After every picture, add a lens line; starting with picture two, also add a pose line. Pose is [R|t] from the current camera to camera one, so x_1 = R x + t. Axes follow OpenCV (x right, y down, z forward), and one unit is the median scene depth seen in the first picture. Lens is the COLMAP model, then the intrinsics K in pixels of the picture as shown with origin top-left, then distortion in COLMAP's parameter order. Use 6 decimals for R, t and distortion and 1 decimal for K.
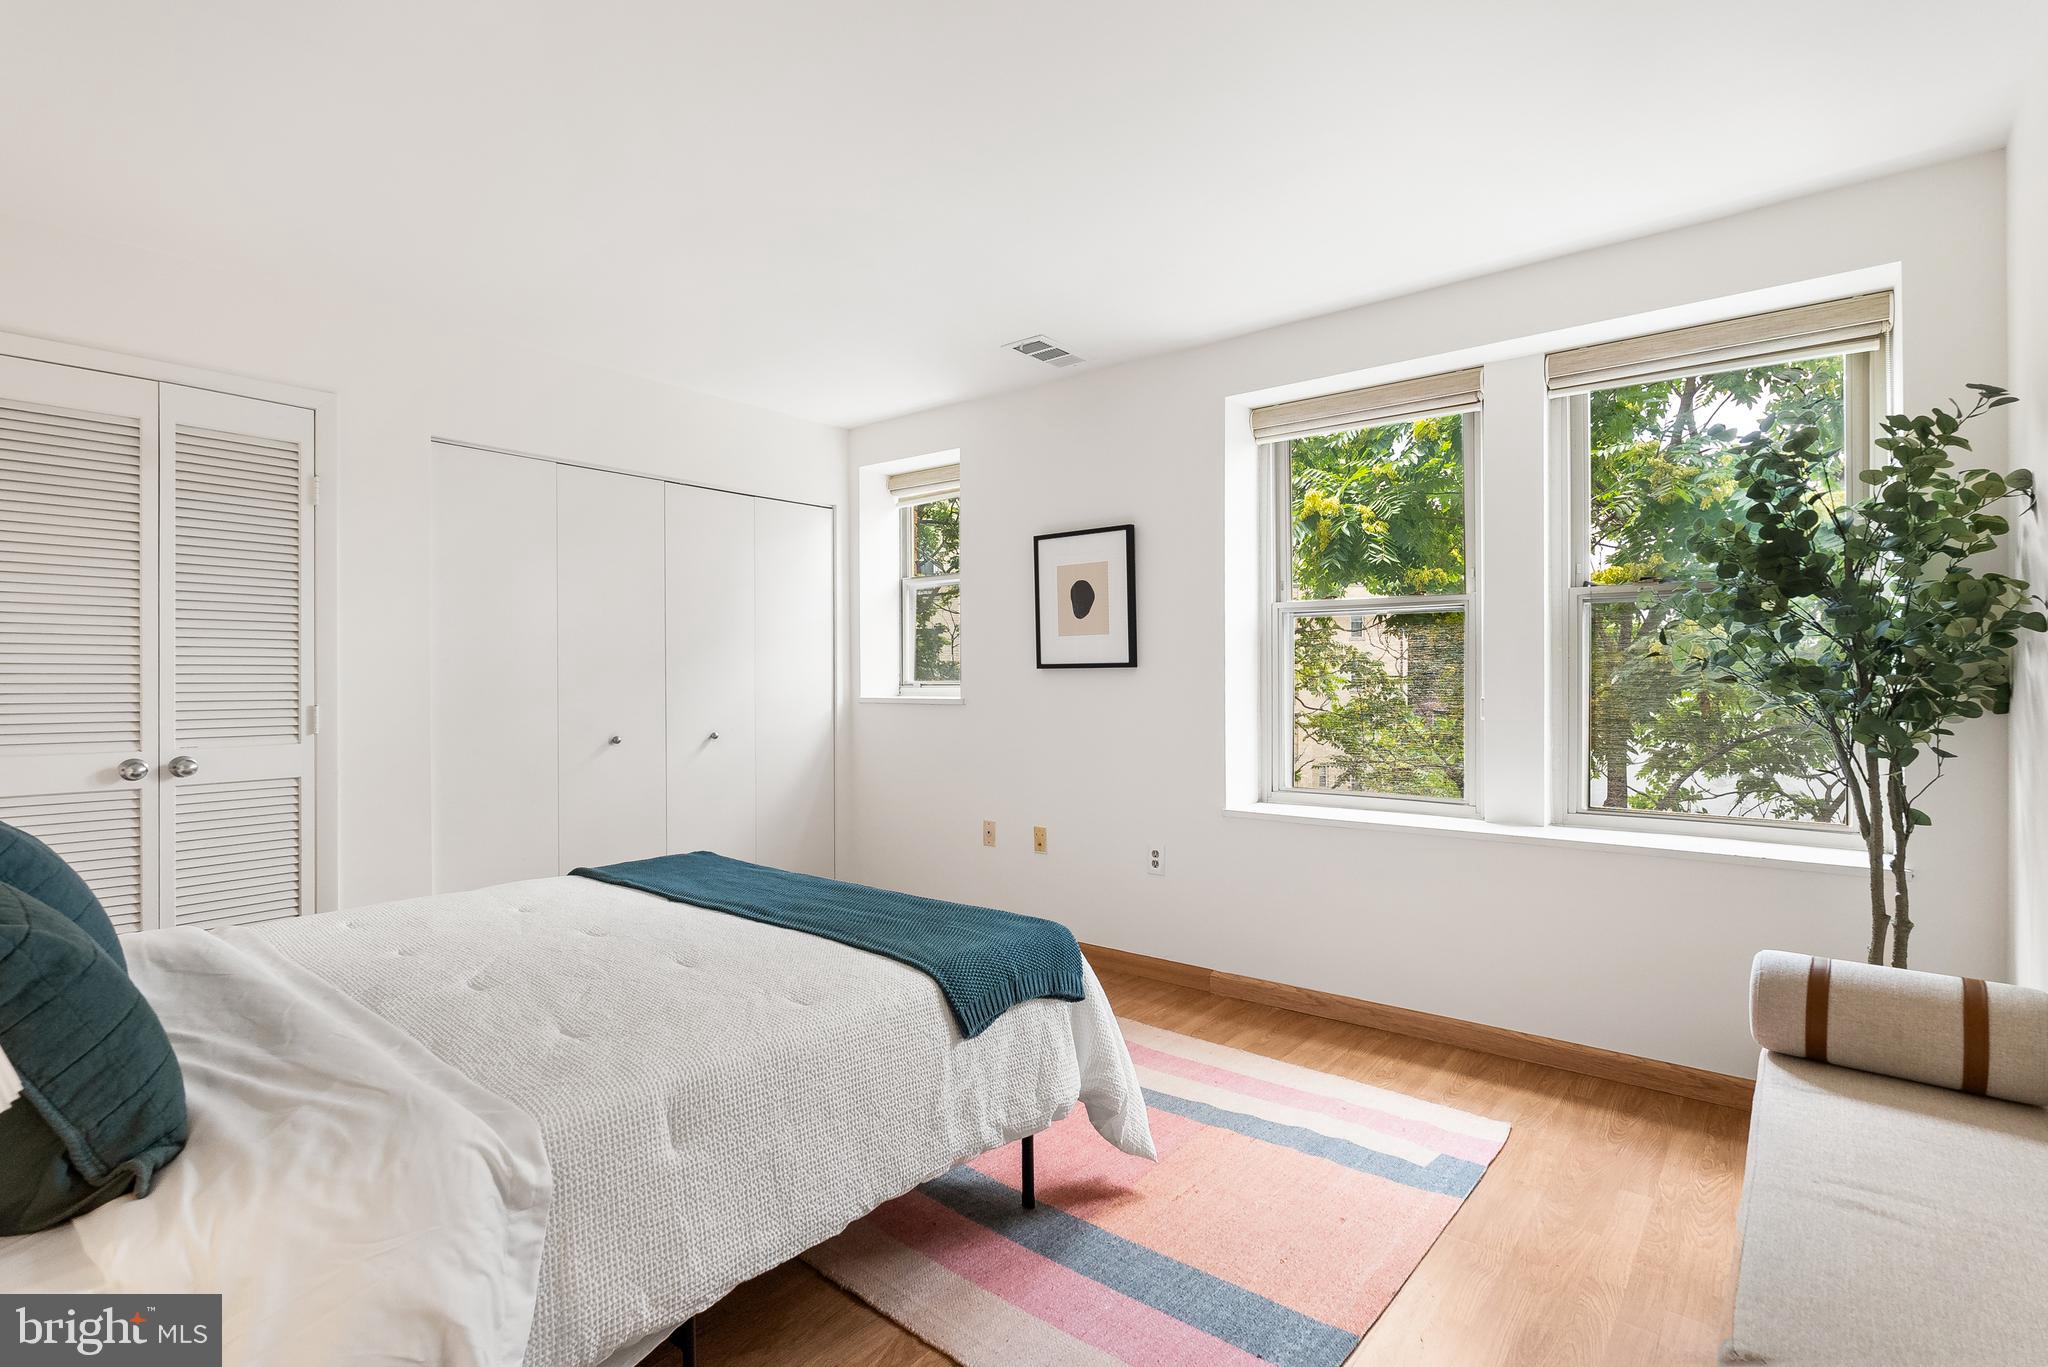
lens RADIAL K [[961.9, 0, 1069.4], [0, 961.9, 680.9], [0, 0, 1]] dist [-0.003483, -0.000808]
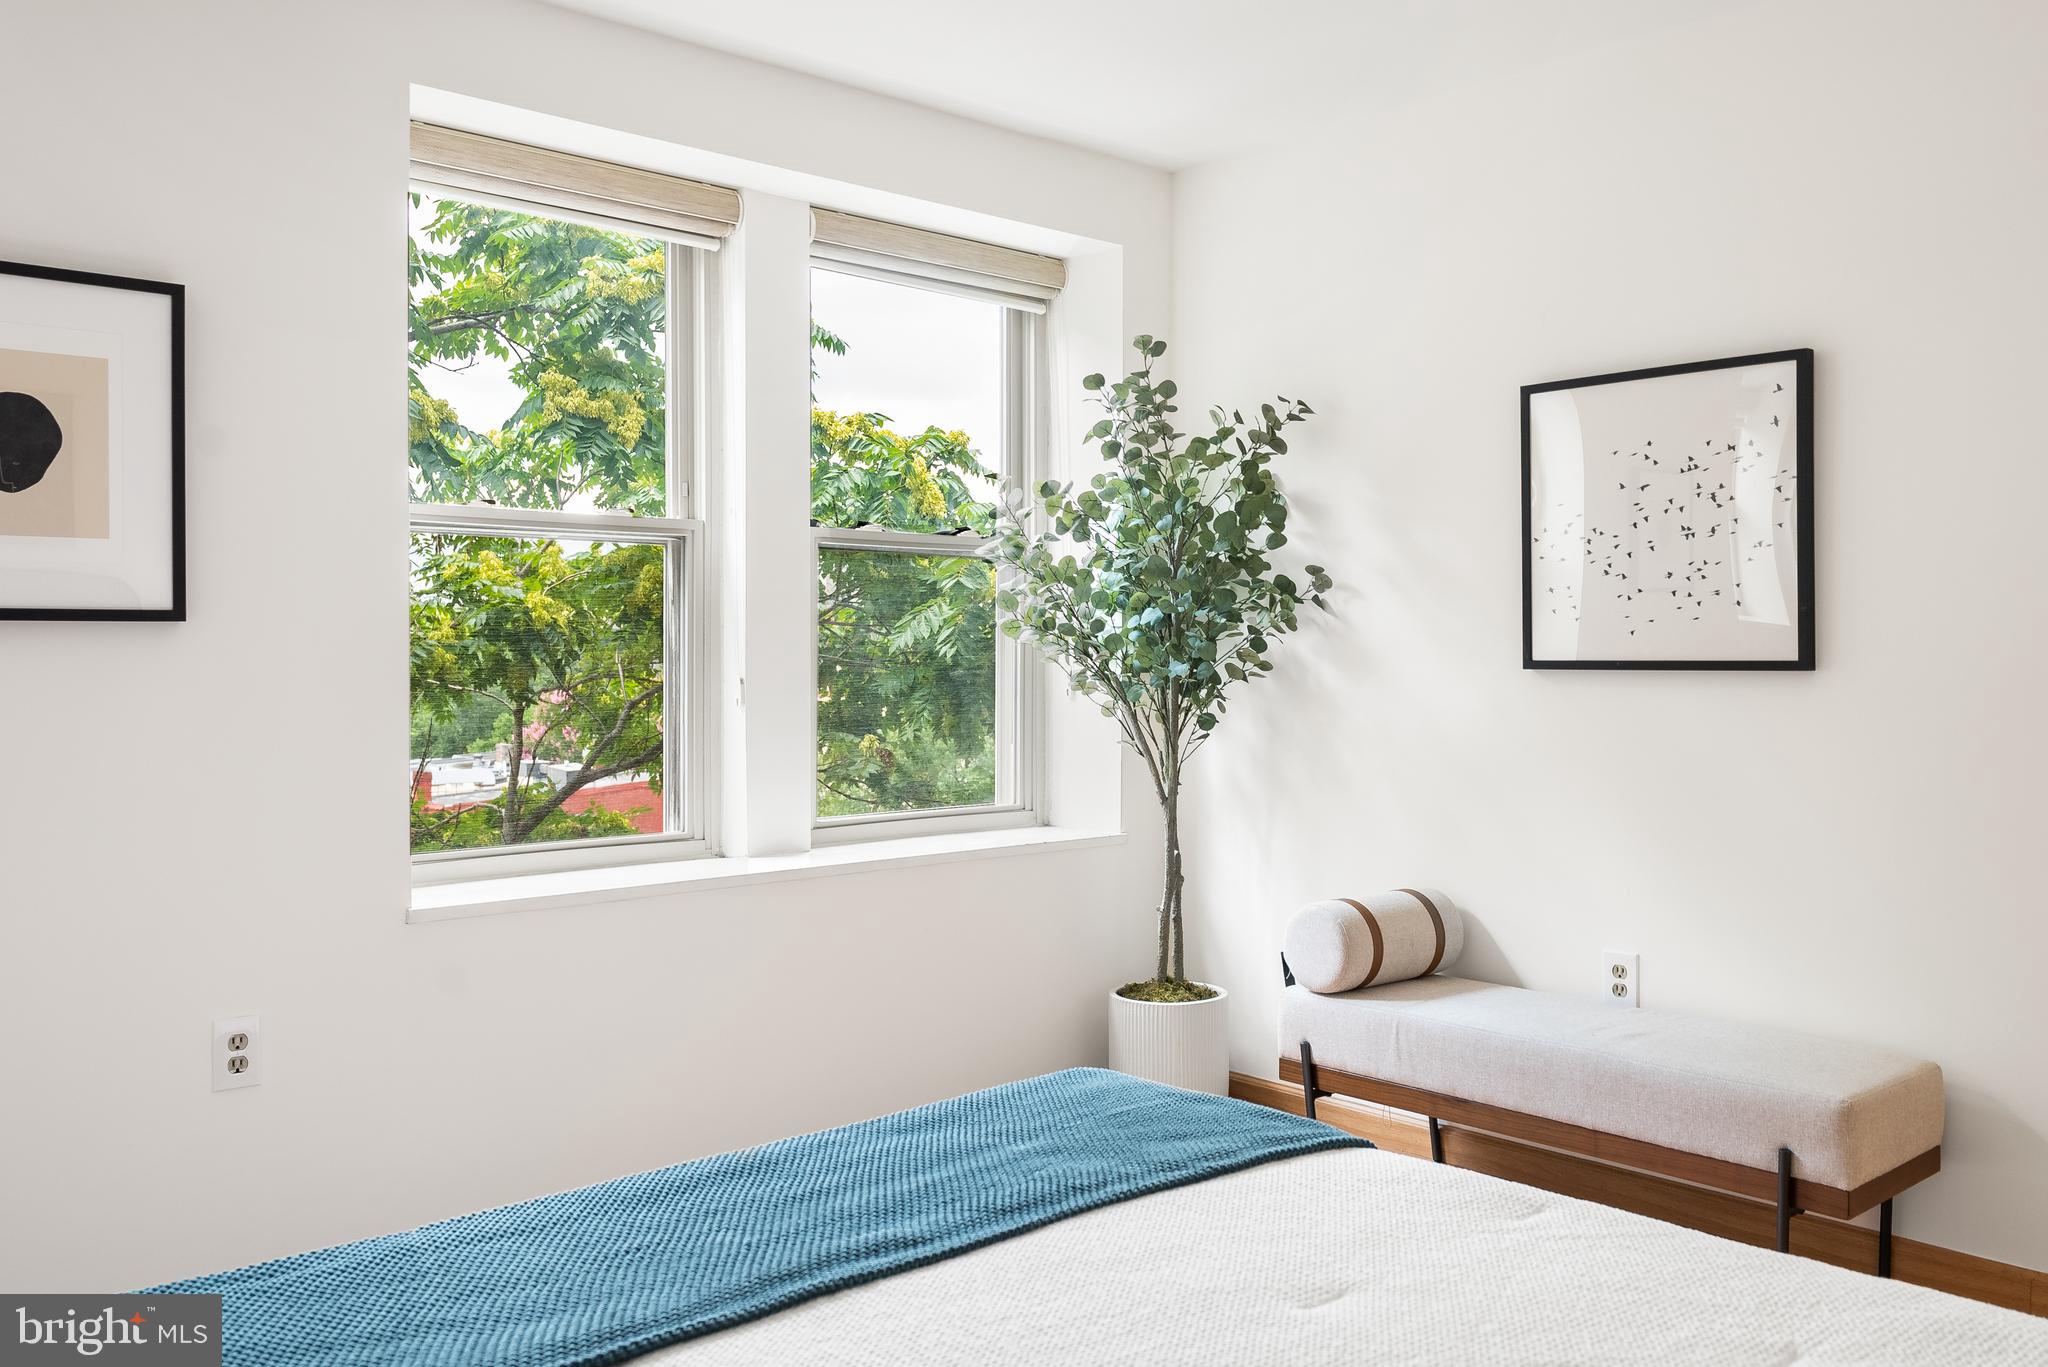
lens RADIAL K [[1671.3, 0, 1022.5], [0, 1671.3, 635.7], [0, 0, 1]] dist [0.004228, 0.001352]
pose [[0.186711, 0.005040, 0.982402, -0.810930], [0.001110, 0.999985, -0.005342, -0.004367], [-0.982414, 0.002088, 0.186703, 0.672024]]
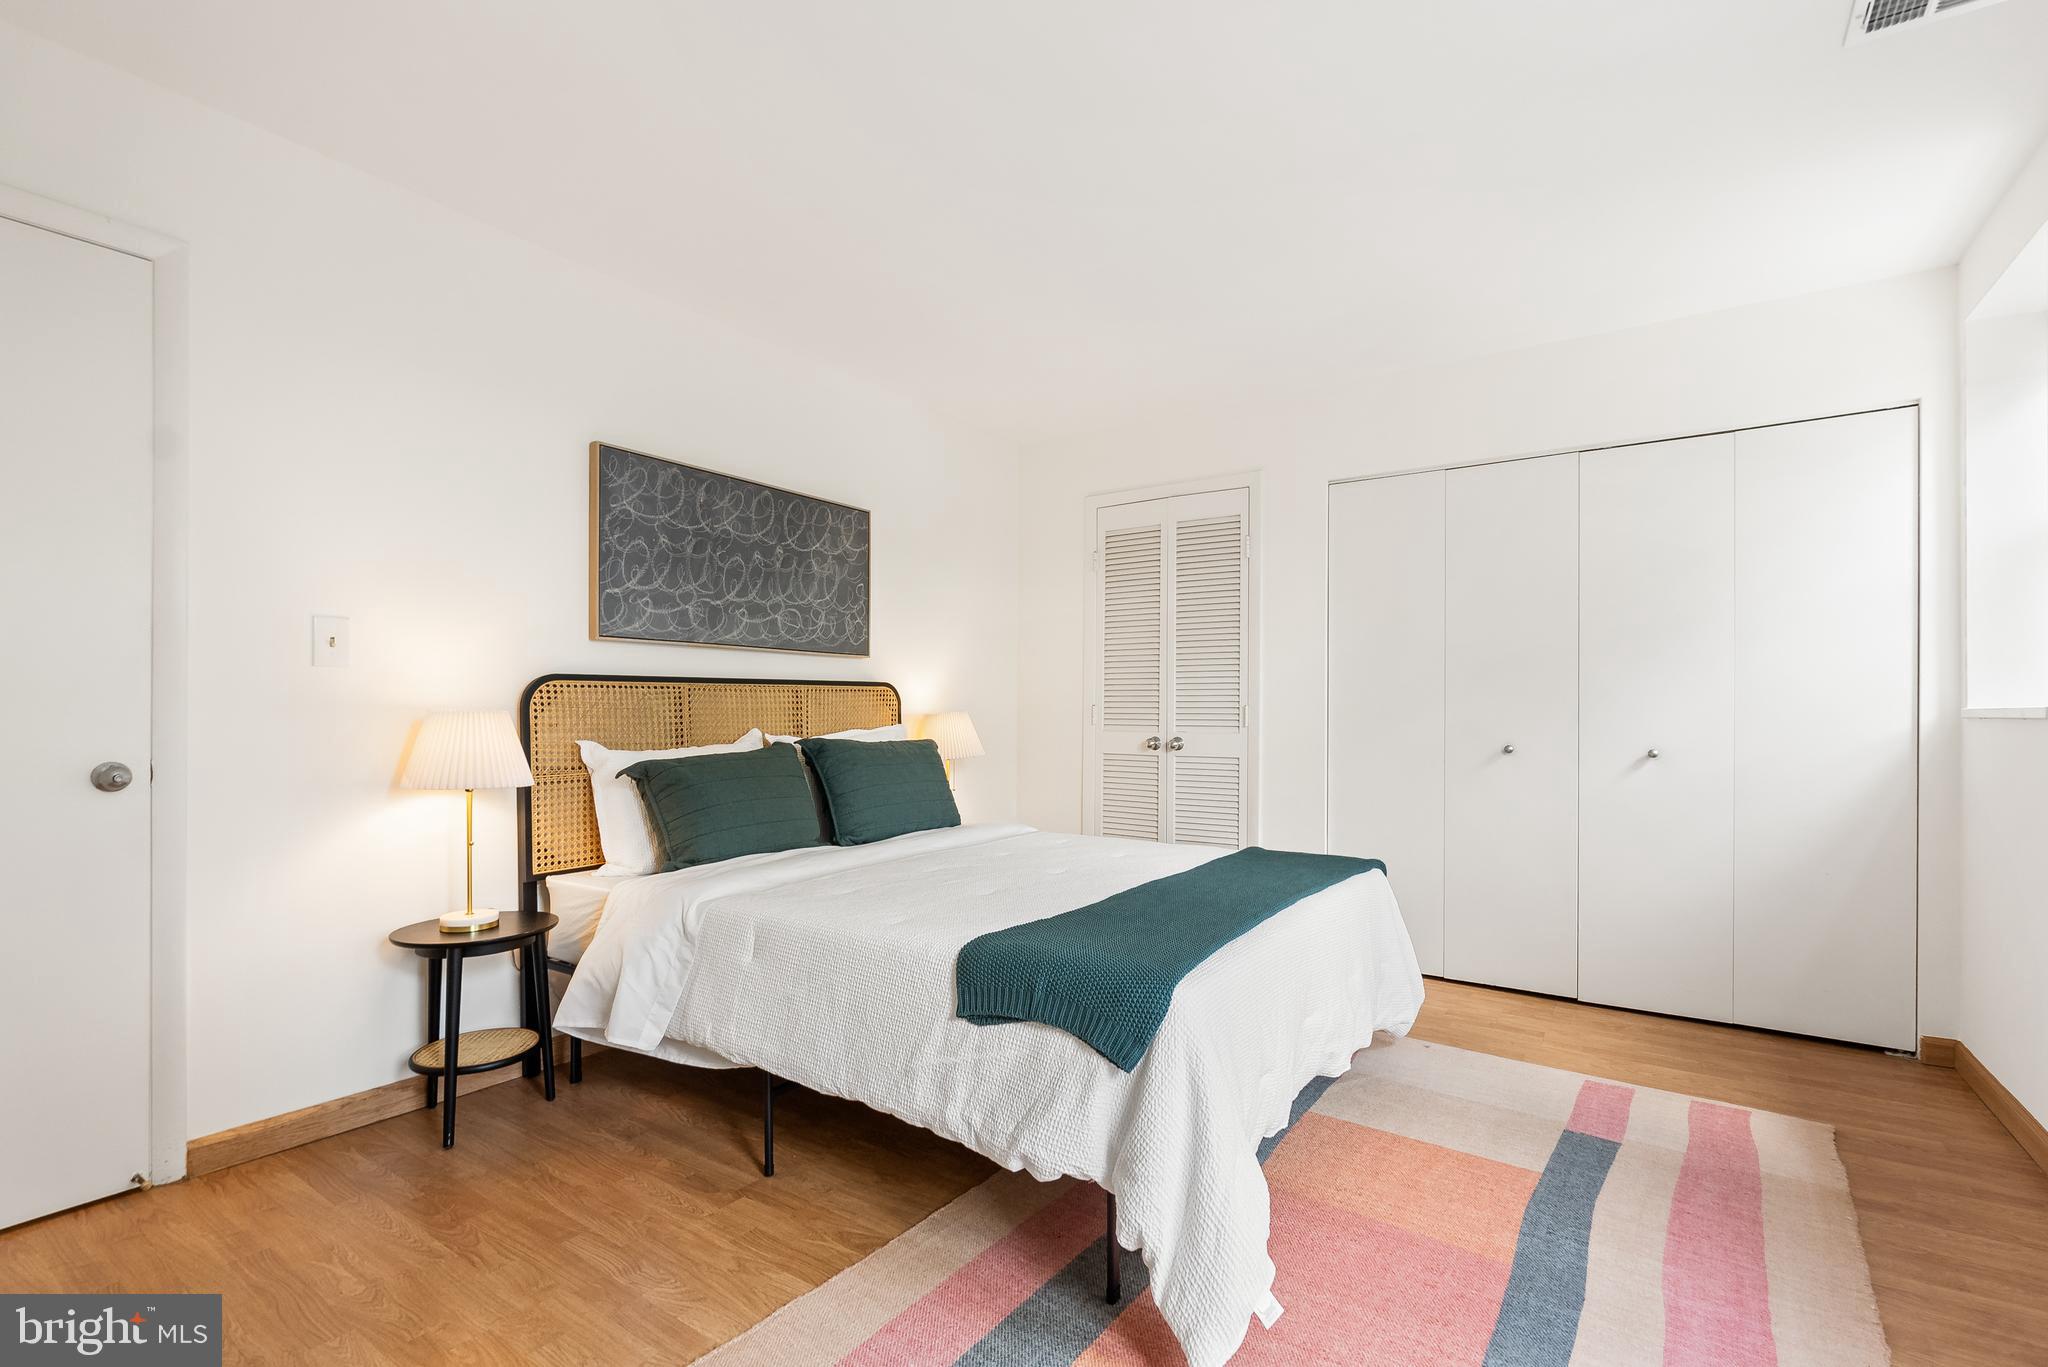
lens RADIAL K [[943.9, 0, 1014.8], [0, 943.9, 705.5], [0, 0, 1]] dist [-0.001956, 0.000026]
pose [[0.046524, -0.002579, -0.998914, 0.577688], [-0.005982, 0.999978, -0.002861, 0.034322], [0.998899, 0.006109, 0.046507, 0.671291]]
